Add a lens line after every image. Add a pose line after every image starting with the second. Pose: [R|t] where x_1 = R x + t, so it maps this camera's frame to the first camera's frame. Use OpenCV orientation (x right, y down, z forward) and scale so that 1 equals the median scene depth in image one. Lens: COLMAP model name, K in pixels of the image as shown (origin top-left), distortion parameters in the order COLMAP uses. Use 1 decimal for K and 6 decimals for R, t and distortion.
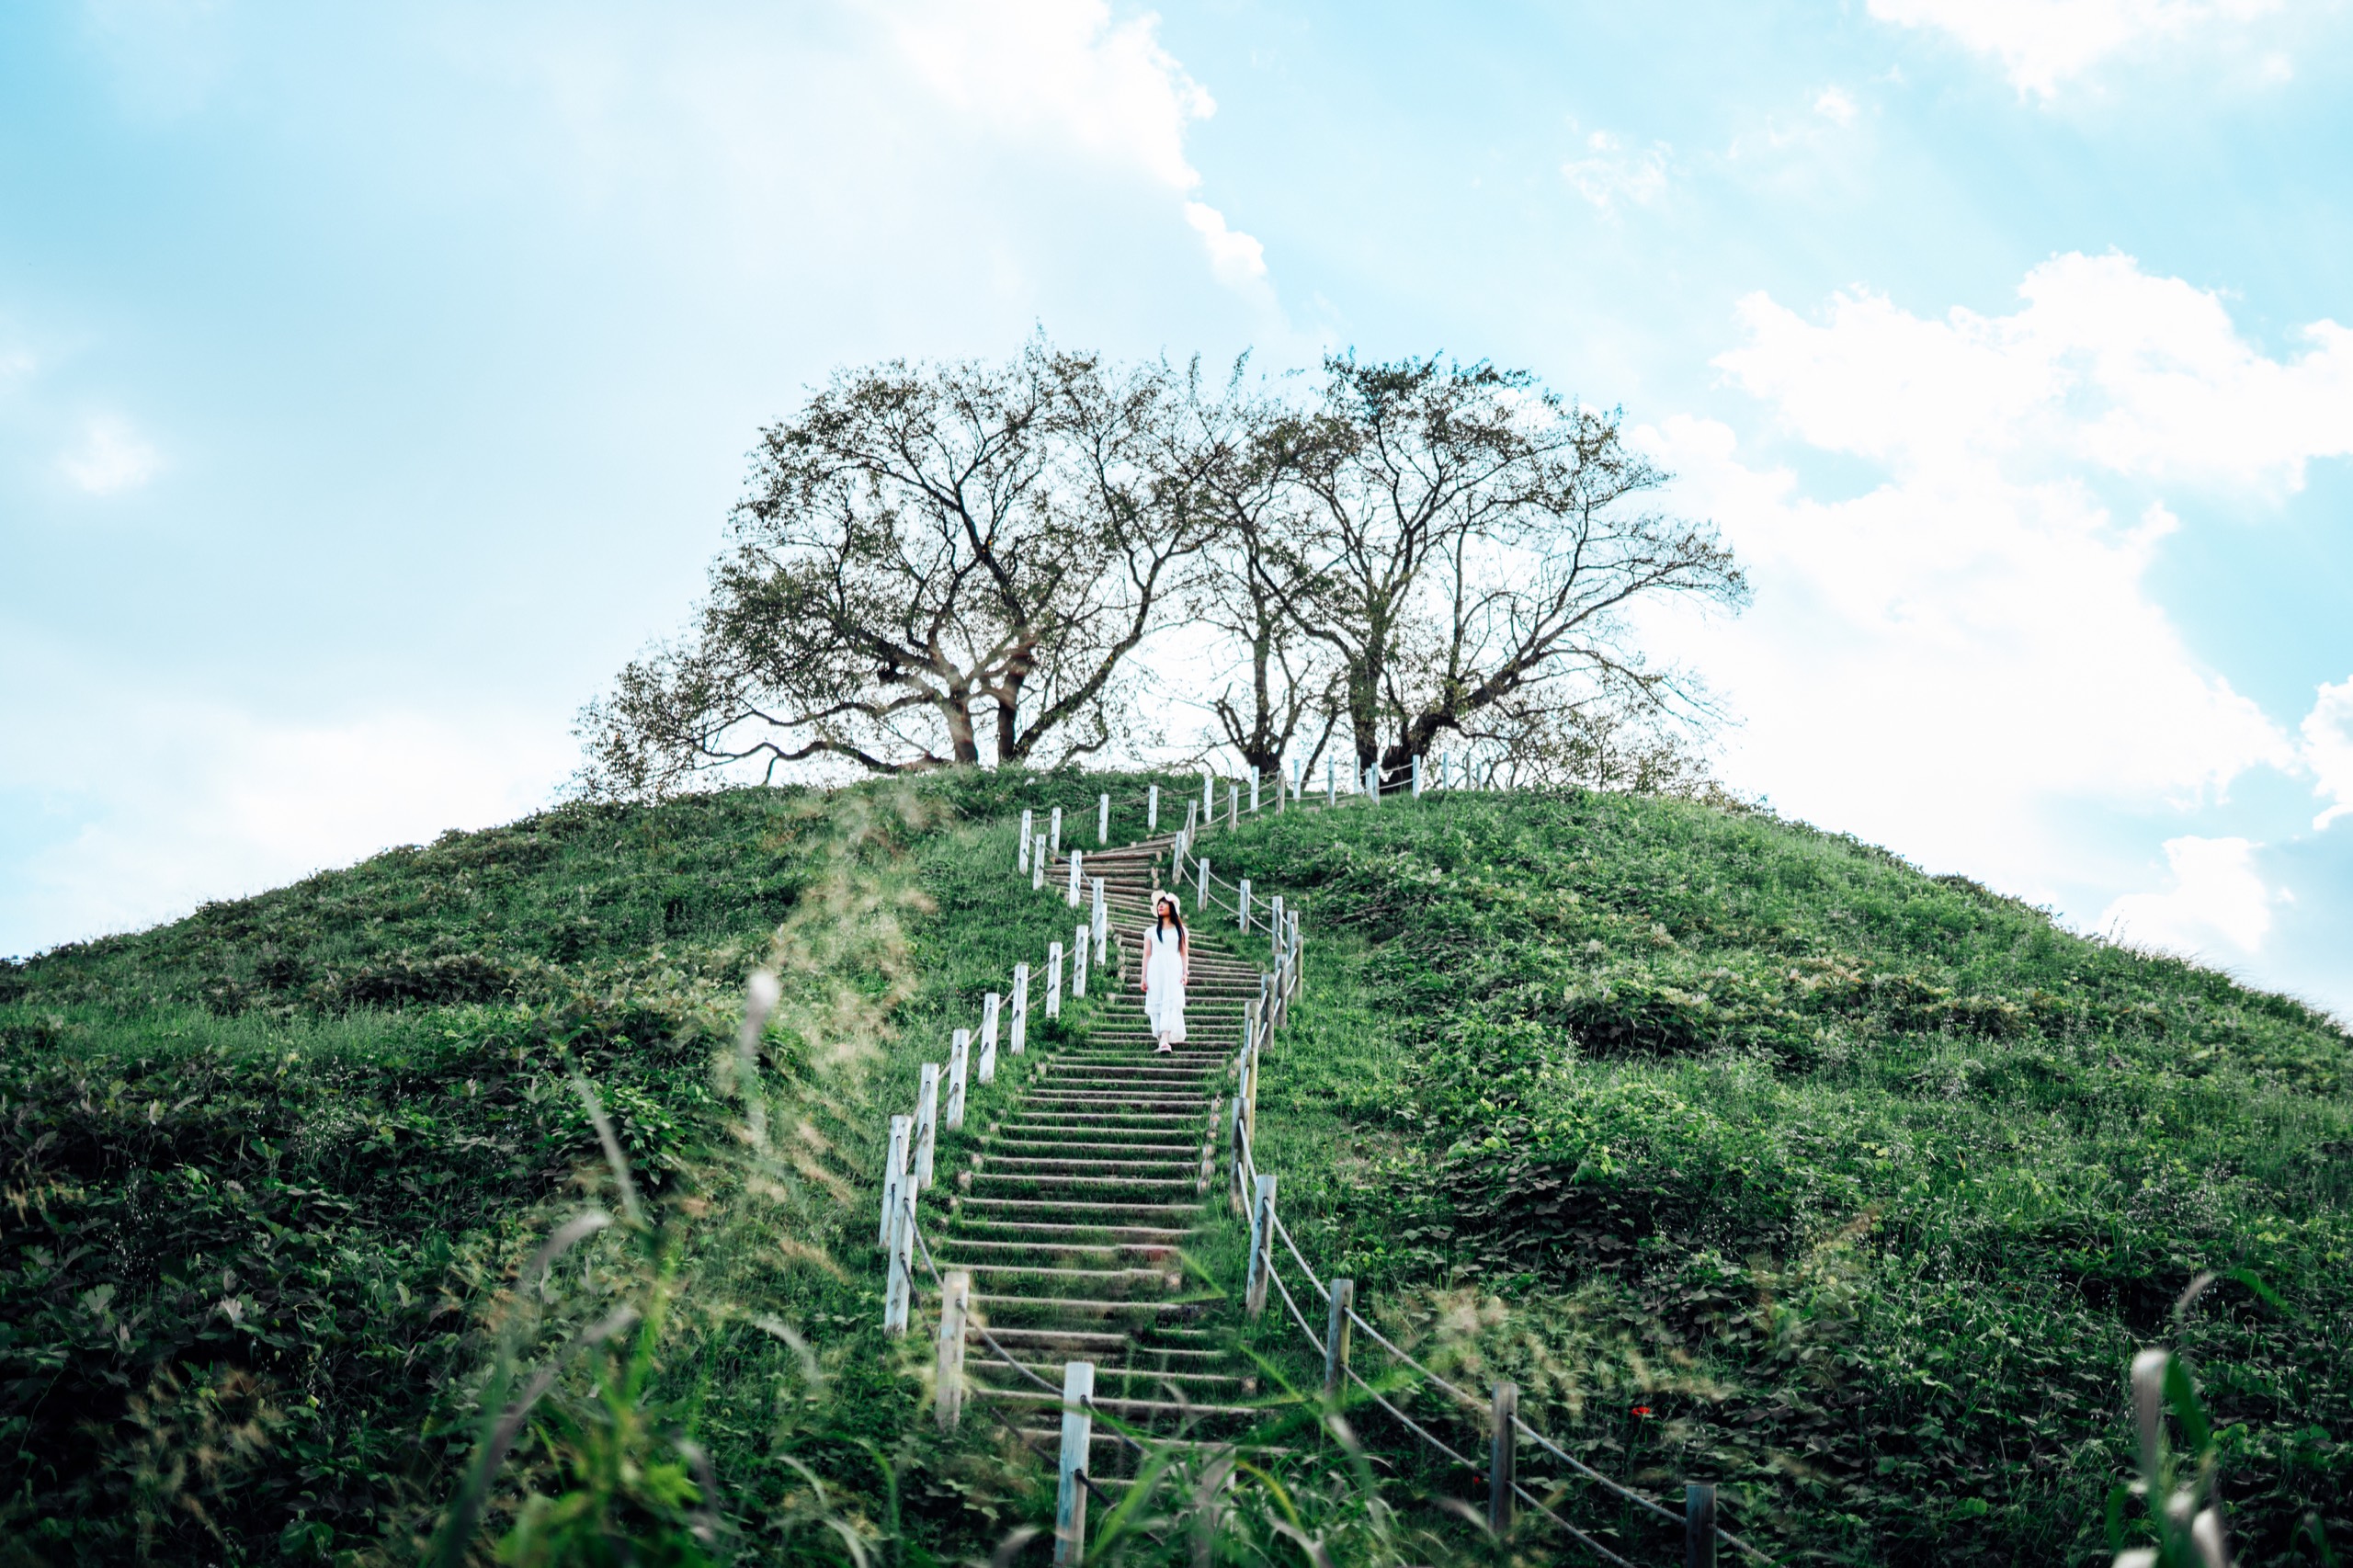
lens RADIAL K [[2318.8, 0, 1172.3], [0, 2318.8, 742.2], [0, 0, 1]] dist [-0.029214, 0.039909]
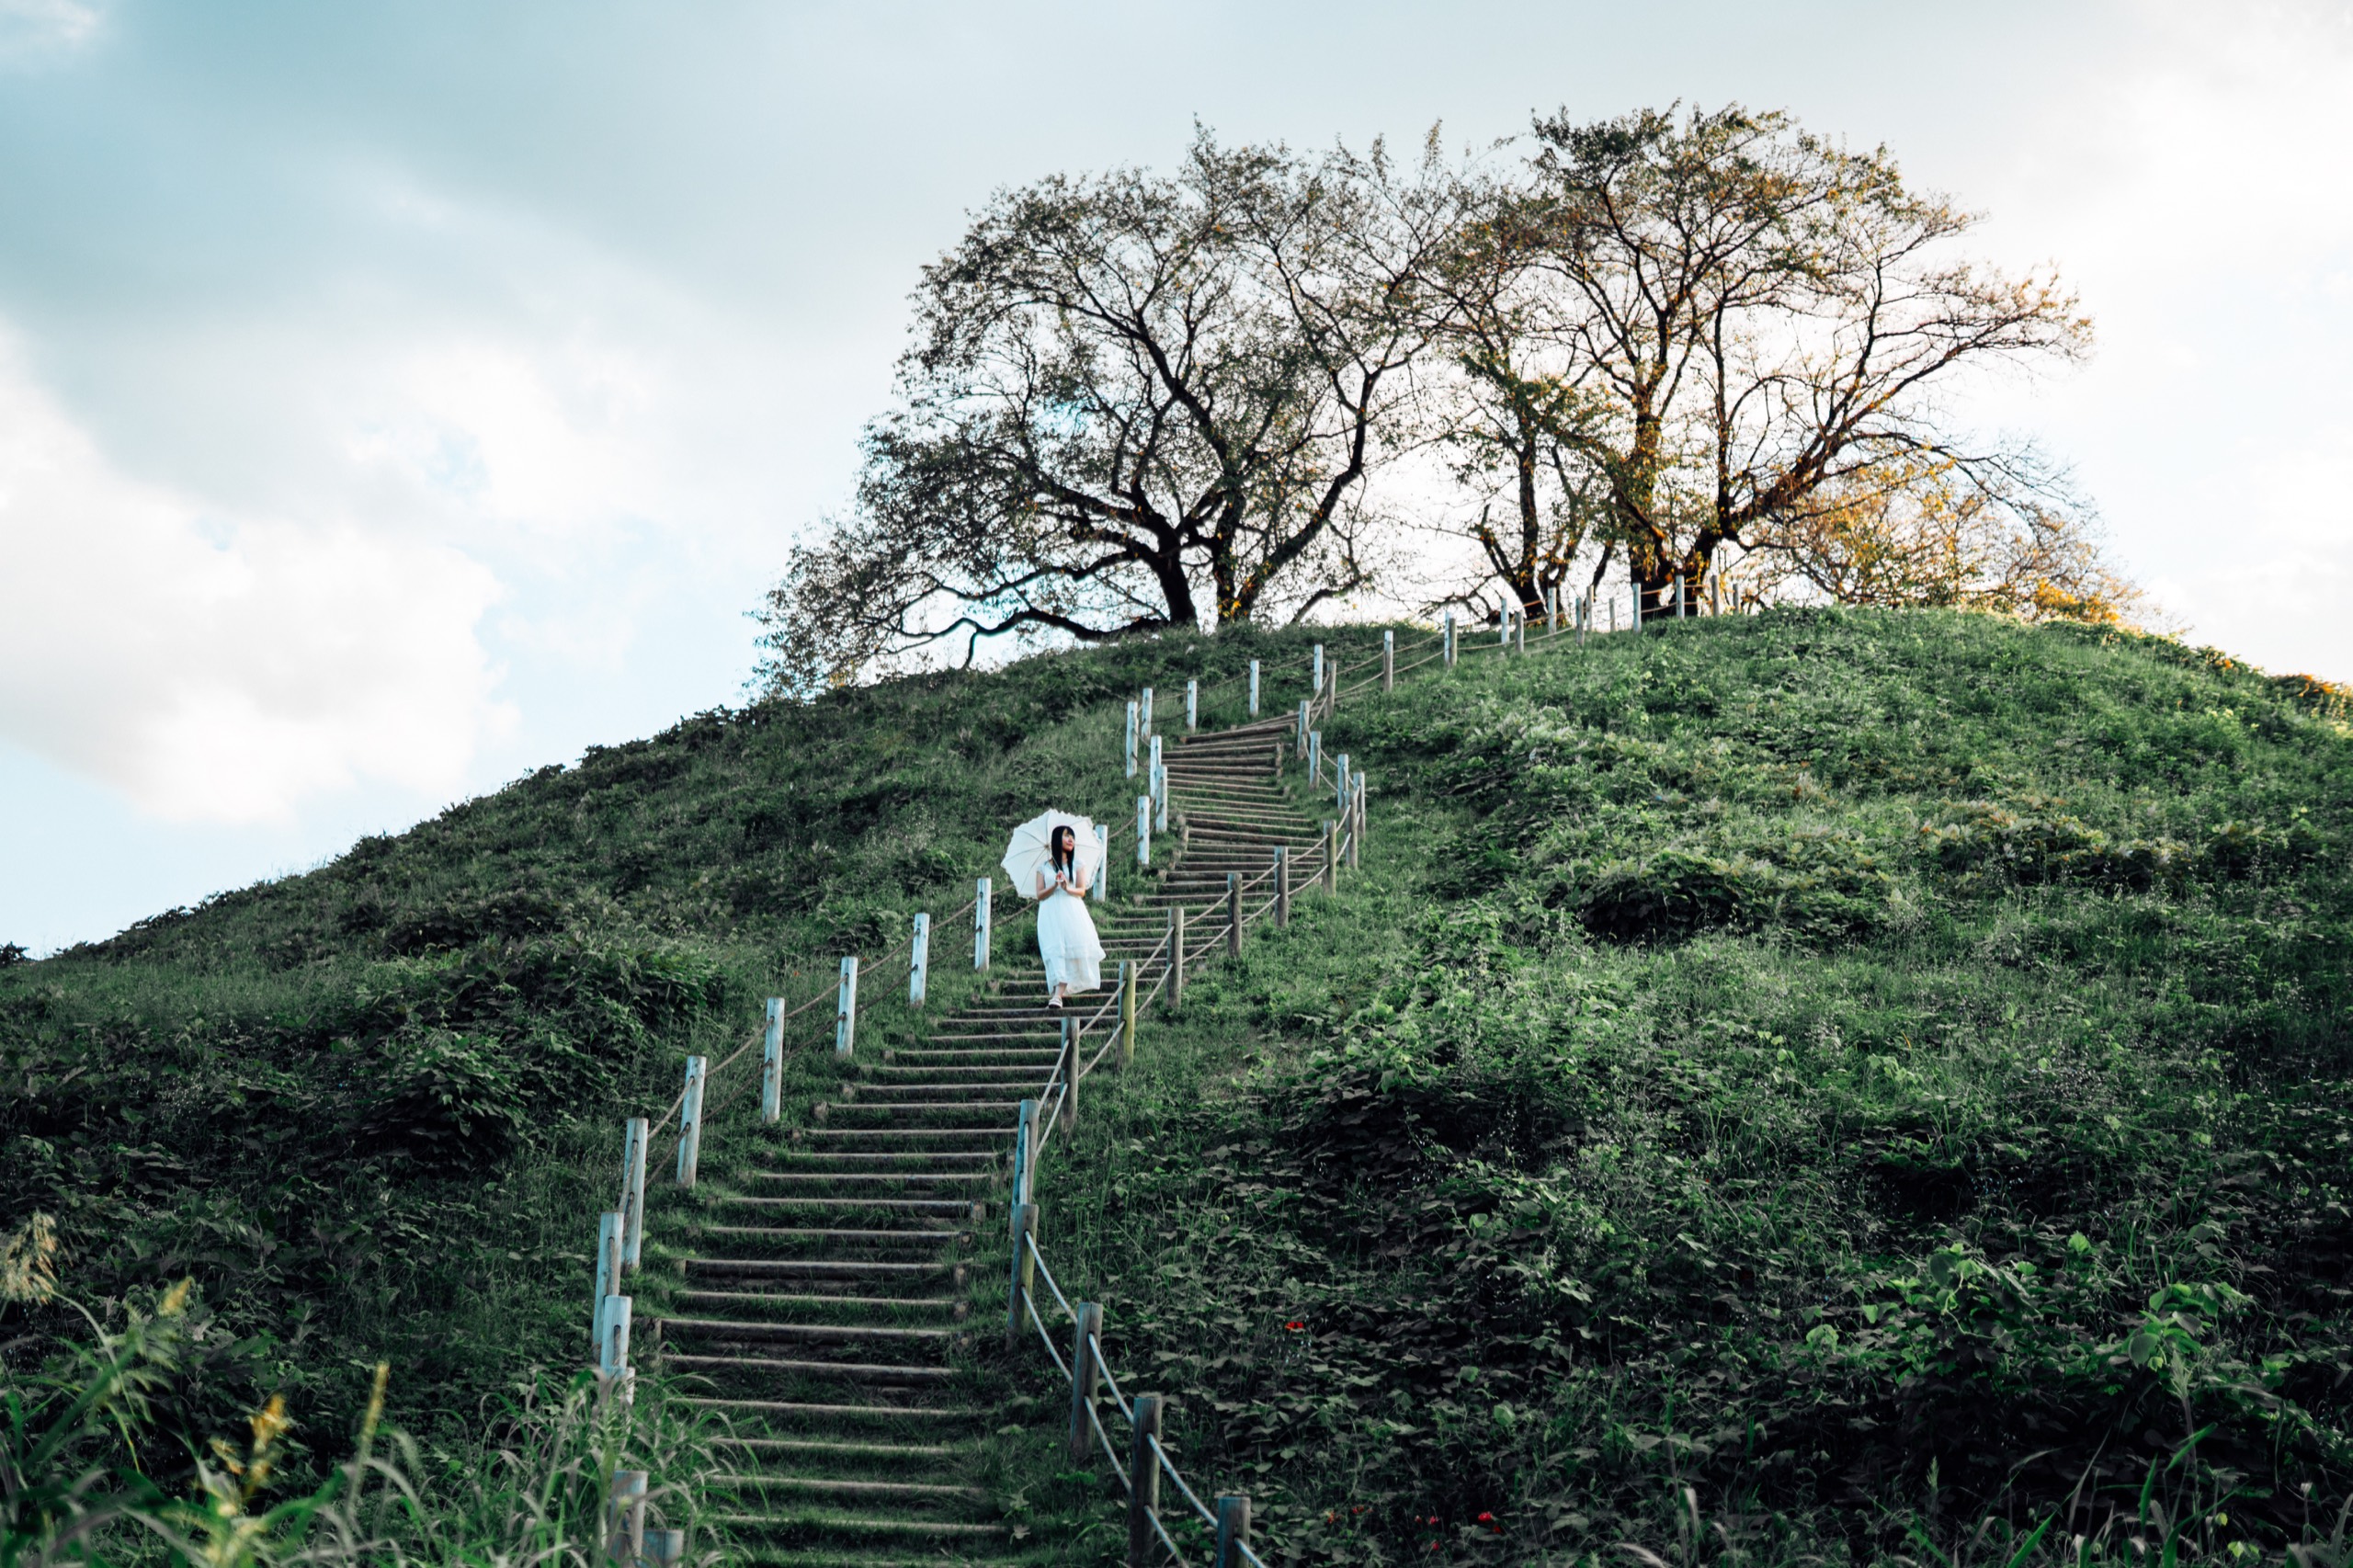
lens RADIAL K [[2701.9, 0, 1171.0], [0, 2701.9, 863.1], [0, 0, 1]] dist [-0.016275, -0.008512]
pose [[0.980968, -0.060837, -0.184395, 0.096500], [0.081102, 0.991220, 0.104426, -0.008812], [0.176423, -0.117393, 0.977289, -0.032308]]
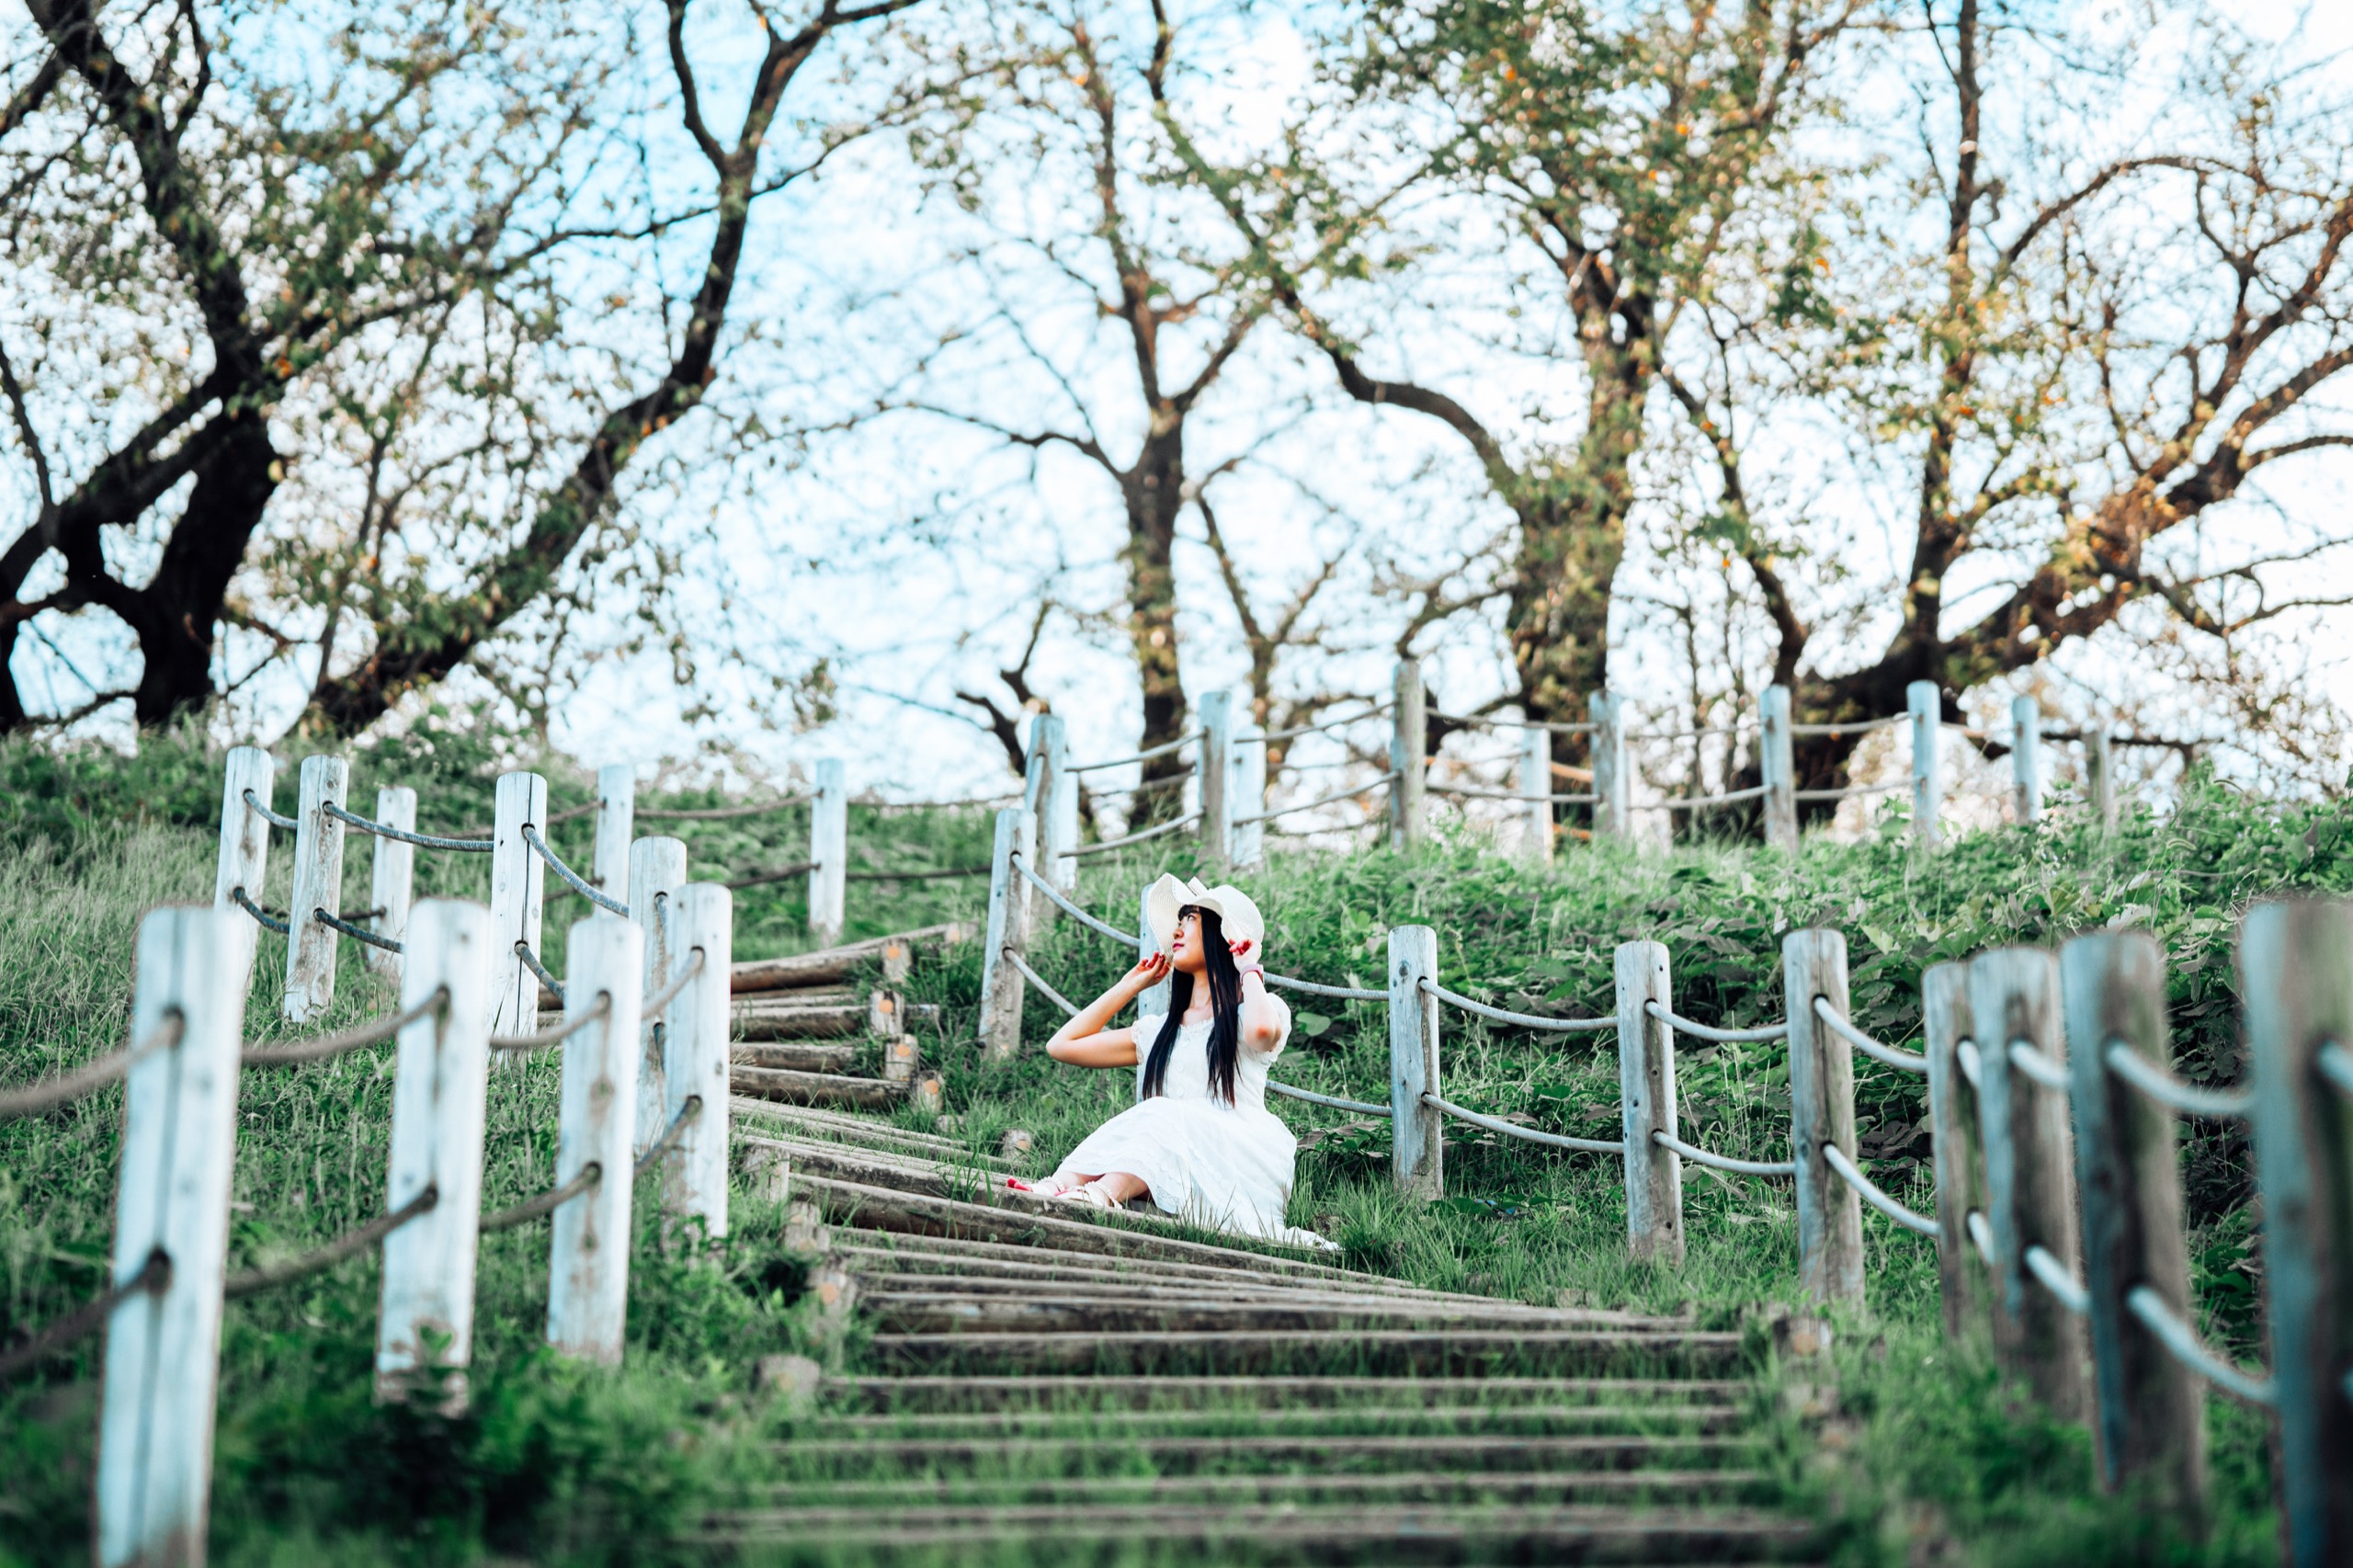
lens RADIAL K [[6546.1, 0, 1176.5], [0, 6546.1, 784.0], [0, 0, 1]] dist [0.679671, -0.518025]
pose [[0.997274, -0.009335, 0.073198, -0.016484], [0.014420, 0.997495, -0.069252, 0.051356], [-0.072368, 0.070119, 0.994910, 0.283293]]
